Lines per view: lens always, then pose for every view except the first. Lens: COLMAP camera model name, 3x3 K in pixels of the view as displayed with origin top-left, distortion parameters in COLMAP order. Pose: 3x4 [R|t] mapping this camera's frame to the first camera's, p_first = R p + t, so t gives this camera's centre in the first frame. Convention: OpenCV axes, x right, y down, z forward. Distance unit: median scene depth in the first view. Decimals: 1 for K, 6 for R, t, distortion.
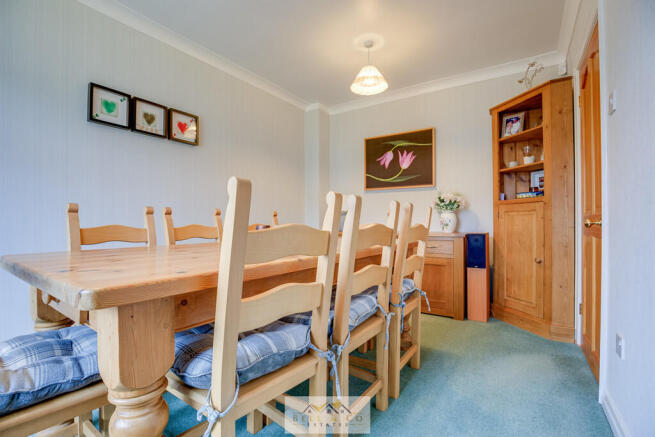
lens RADIAL K [[310.2, 0, 325.4], [0, 310.2, 223.0], [0, 0, 1]] dist [-0.025968, -0.000032]
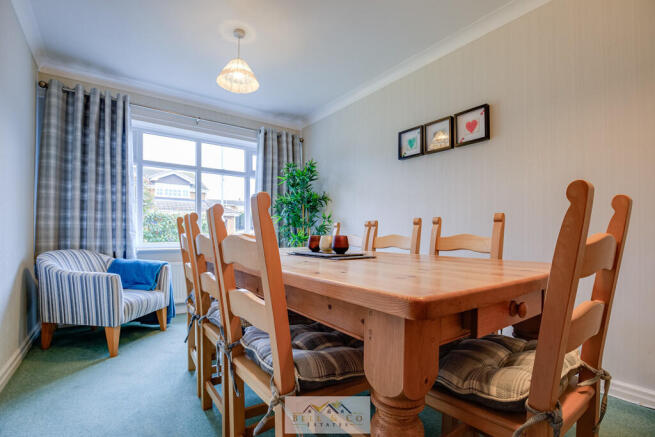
lens RADIAL K [[310.2, 0, 325.4], [0, 310.2, 223.0], [0, 0, 1]] dist [-0.025968, -0.000032]
pose [[-0.357968, -0.020256, -0.933514, 0.593733], [0.009302, 0.999638, -0.025258, -0.008778], [0.933688, -0.017725, -0.357650, 1.038718]]
